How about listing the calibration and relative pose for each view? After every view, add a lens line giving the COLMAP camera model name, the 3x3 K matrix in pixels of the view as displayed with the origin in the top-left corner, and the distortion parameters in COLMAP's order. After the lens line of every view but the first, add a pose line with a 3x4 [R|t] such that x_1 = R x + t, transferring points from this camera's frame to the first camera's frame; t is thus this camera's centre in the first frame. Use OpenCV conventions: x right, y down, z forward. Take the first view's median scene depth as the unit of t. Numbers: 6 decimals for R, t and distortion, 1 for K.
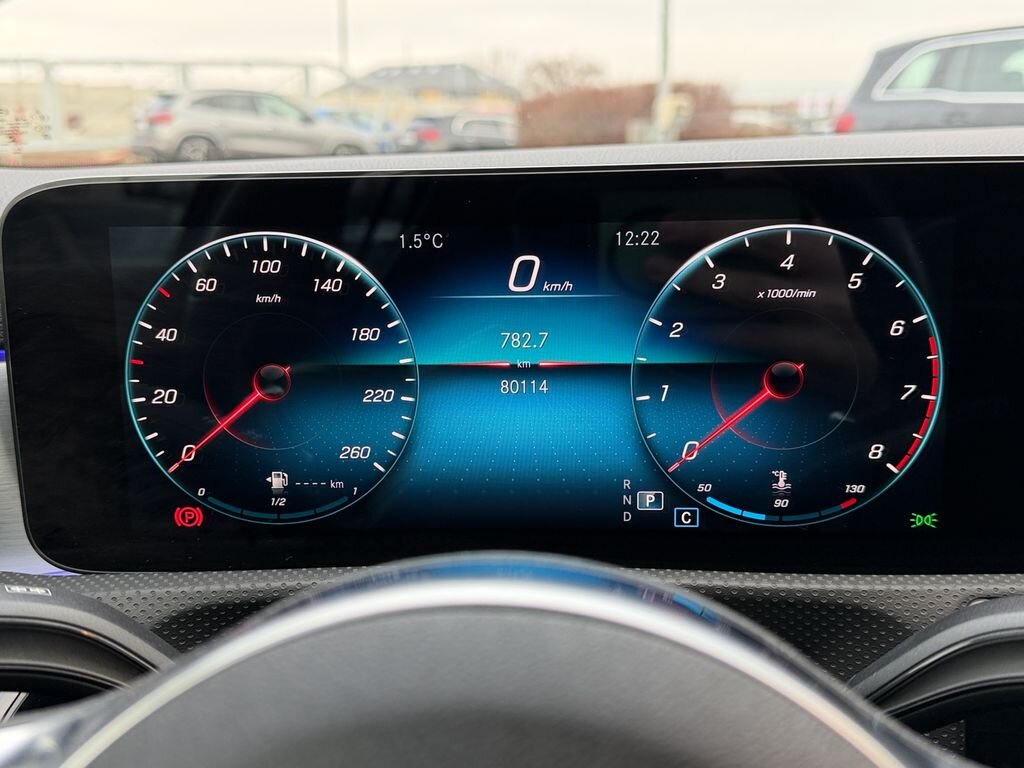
lens RADIAL K [[1067.4, 0, 512.0], [0, 1067.4, 384.0], [0, 0, 1]] dist [0.207087, -0.607568]
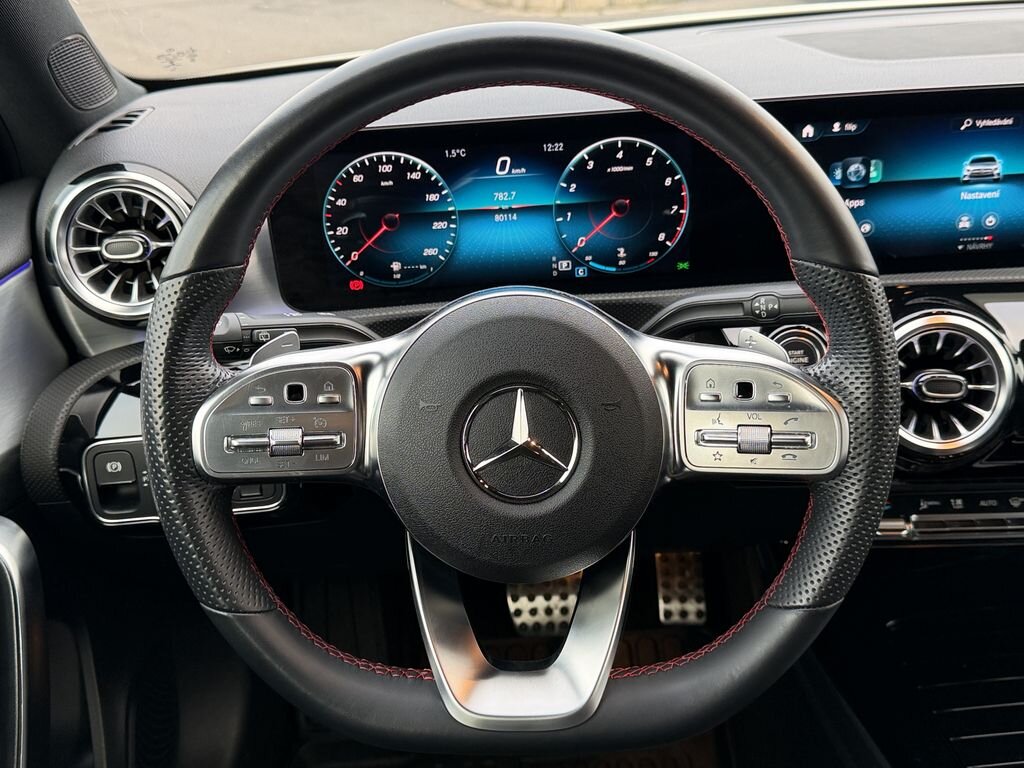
lens RADIAL K [[1067.4, 0, 512.0], [0, 1067.4, 384.0], [0, 0, 1]] dist [0.207087, -0.607568]
pose [[0.997154, -0.065952, 0.036527, -0.079801], [0.056837, 0.975938, 0.210509, -0.127984], [-0.049531, -0.207834, 0.976909, -1.242598]]
